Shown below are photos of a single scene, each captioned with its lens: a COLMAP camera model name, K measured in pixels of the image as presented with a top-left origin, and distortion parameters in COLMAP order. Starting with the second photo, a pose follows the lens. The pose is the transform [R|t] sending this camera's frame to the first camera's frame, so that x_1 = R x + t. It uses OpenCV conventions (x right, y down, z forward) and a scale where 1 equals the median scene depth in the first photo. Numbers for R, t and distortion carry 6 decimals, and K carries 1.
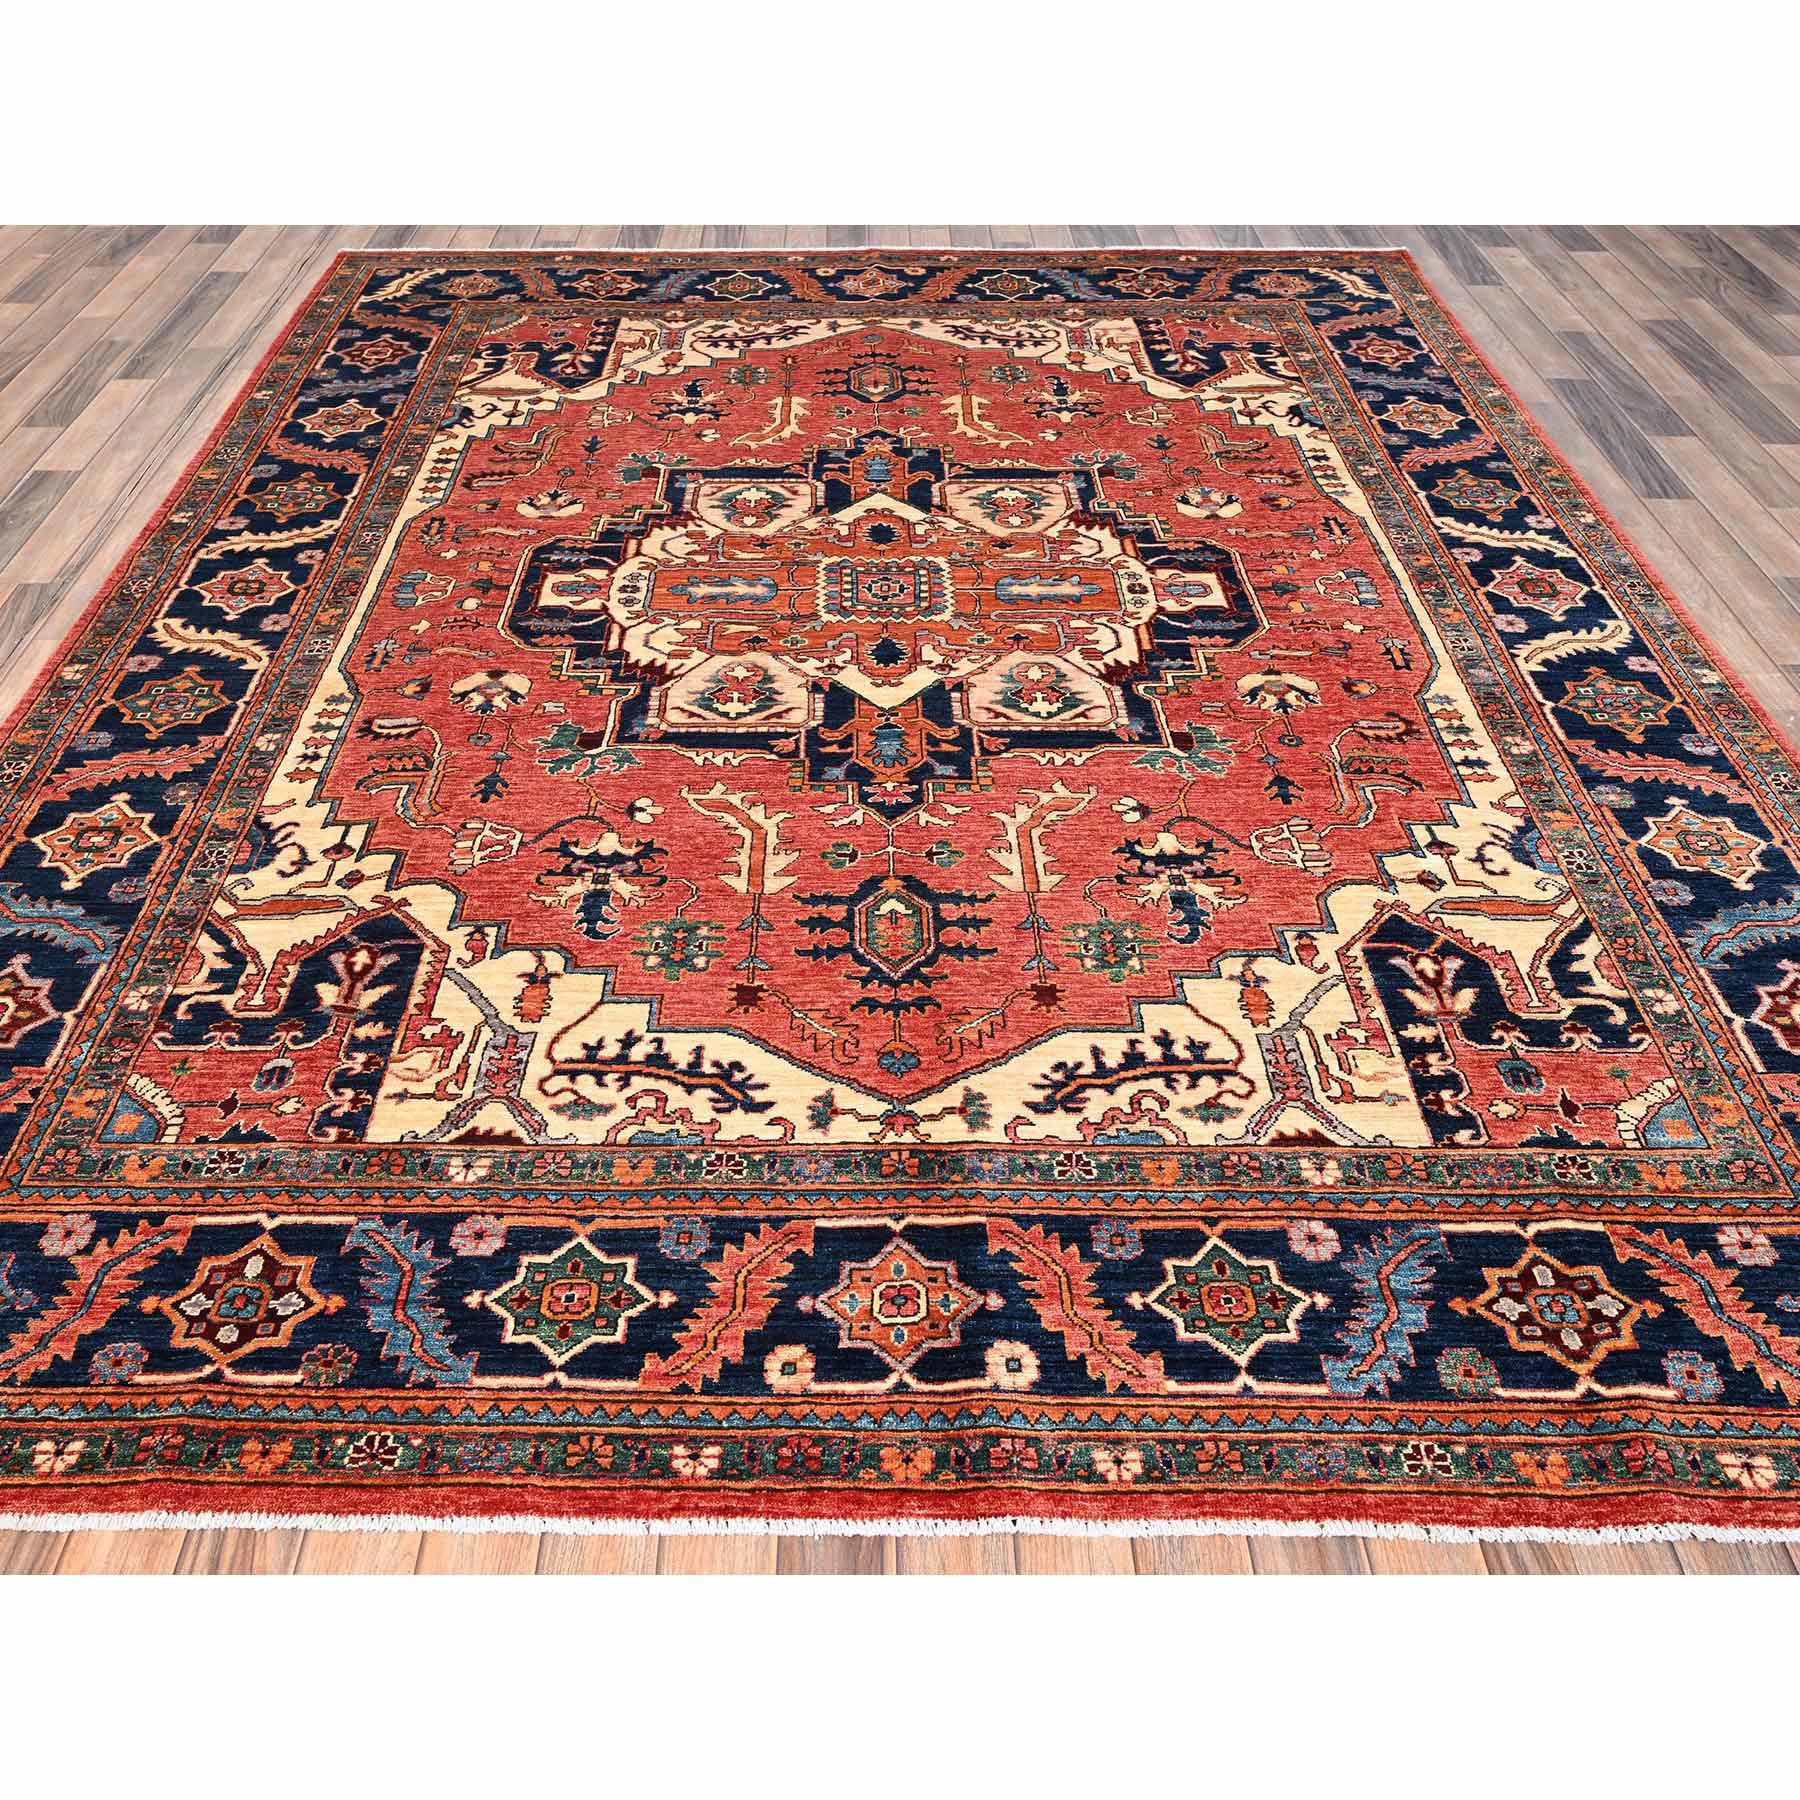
lens RADIAL K [[1531.7, 0, 900.0], [0, 1531.7, 900.0], [0, 0, 1]] dist [-0.002261, 0.001081]
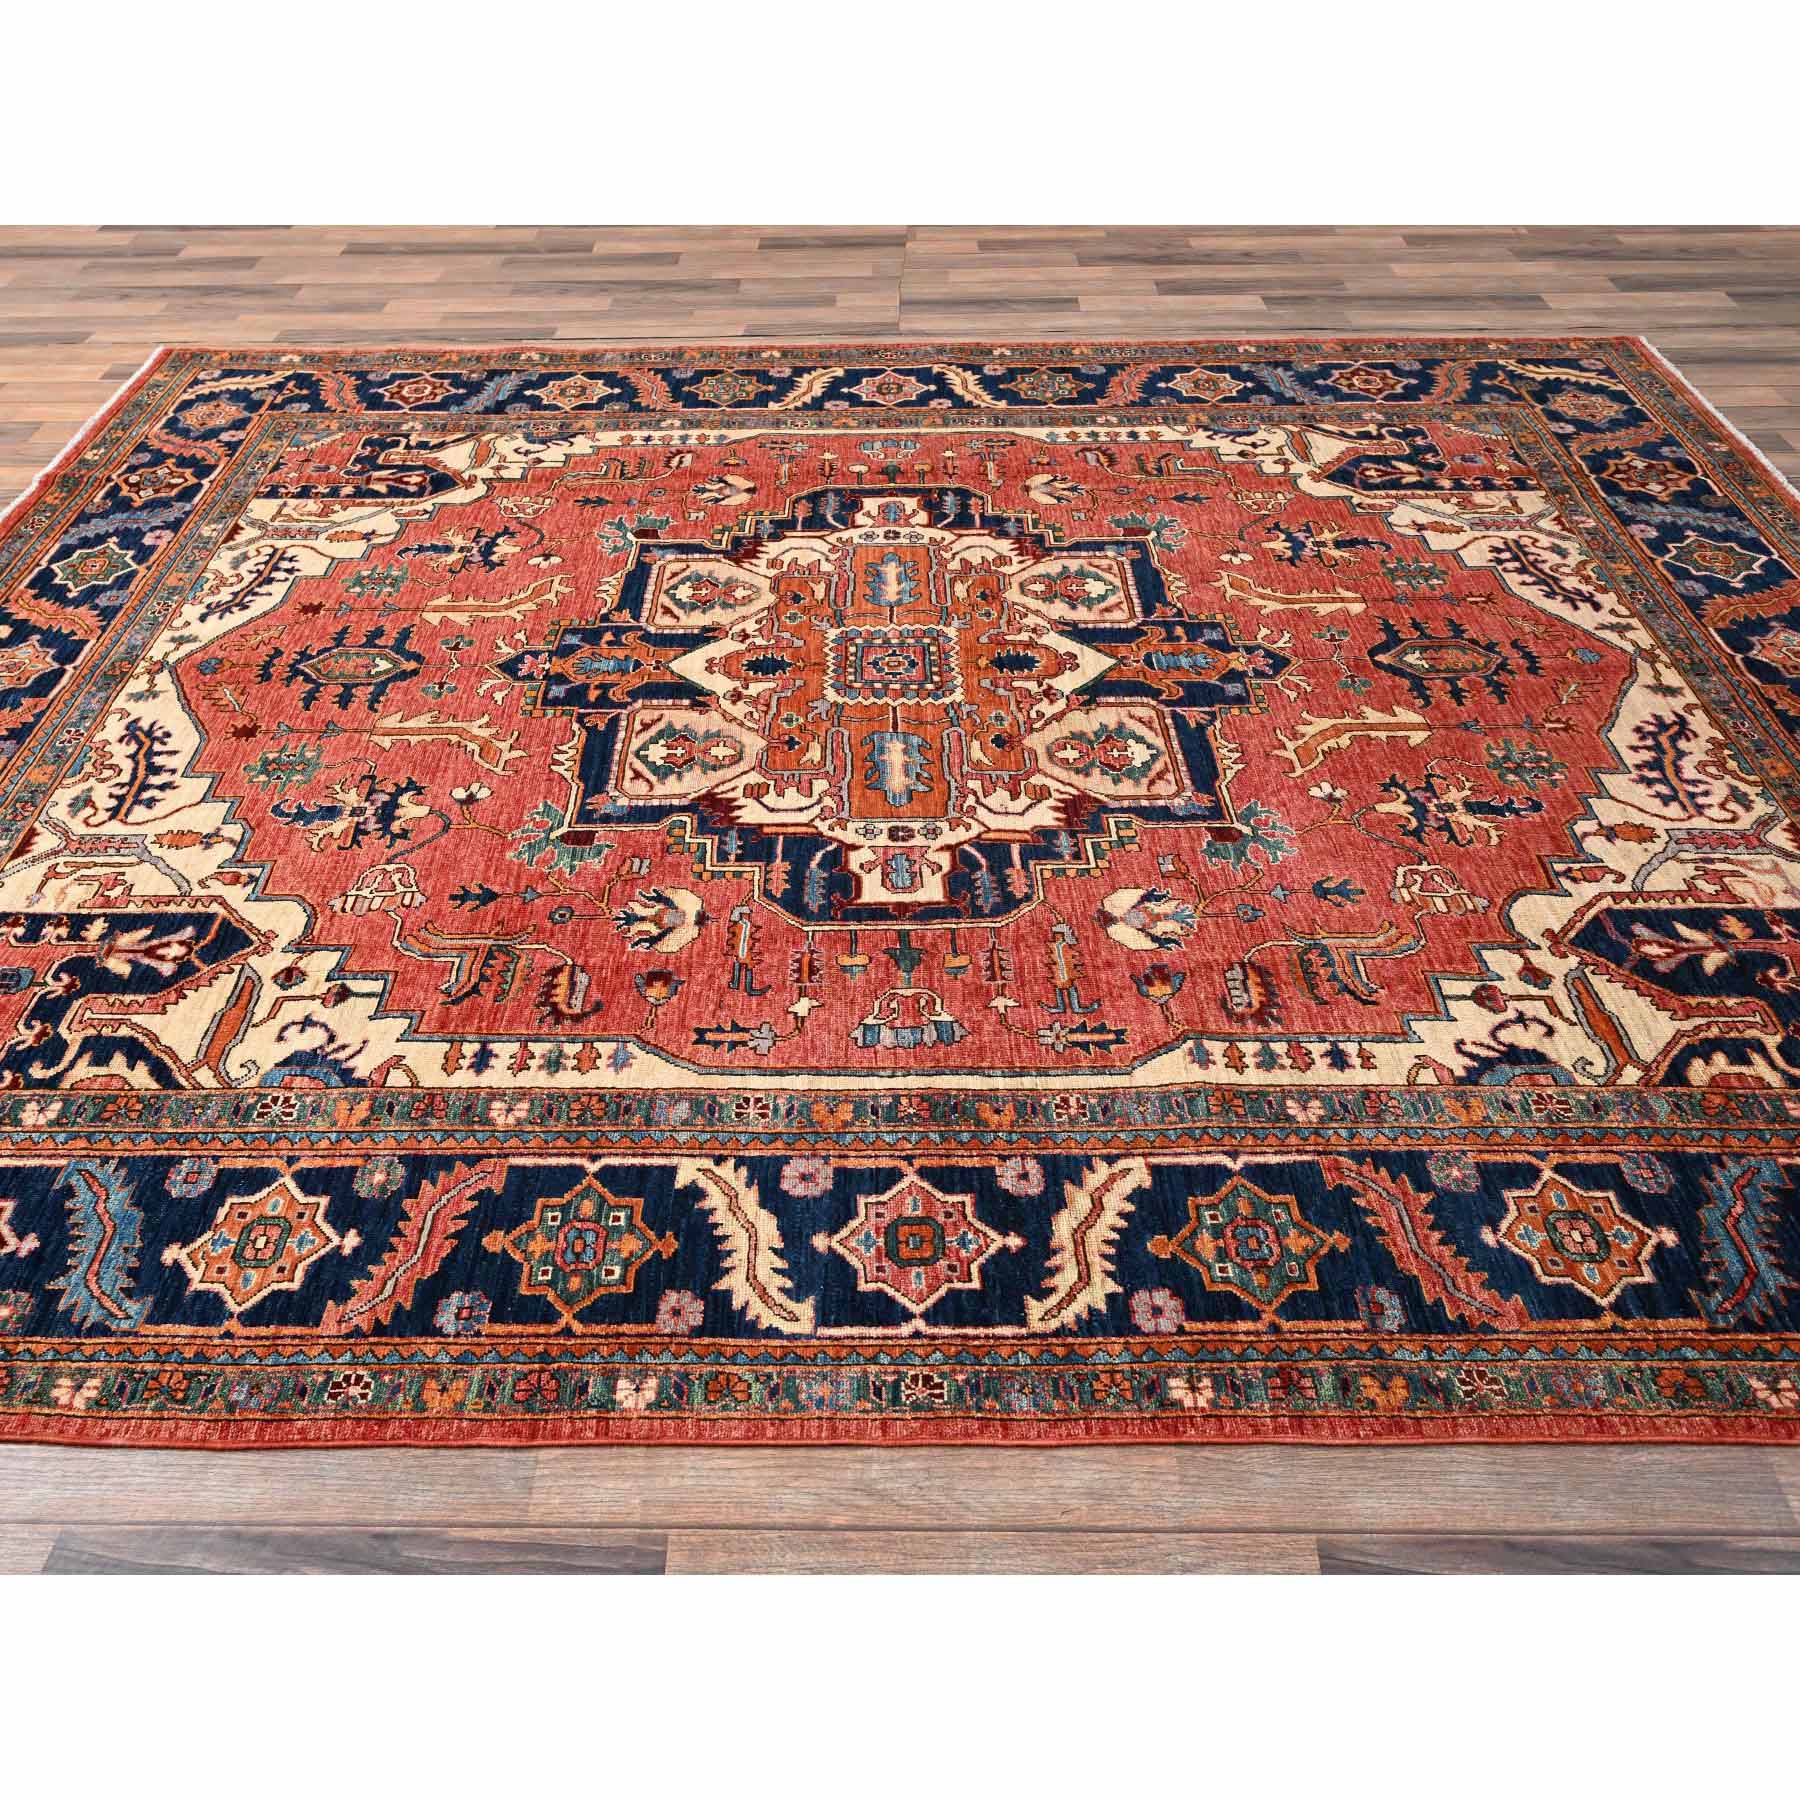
lens RADIAL K [[1683.4, 0, 808.3], [0, 1683.4, 899.1], [0, 0, 1]] dist [-0.006621, 0.007472]
pose [[-0.055171, 0.619594, -0.782981, 0.966688], [-0.651829, 0.571671, 0.498309, -0.659380], [0.756357, 0.537861, 0.372330, 0.743300]]
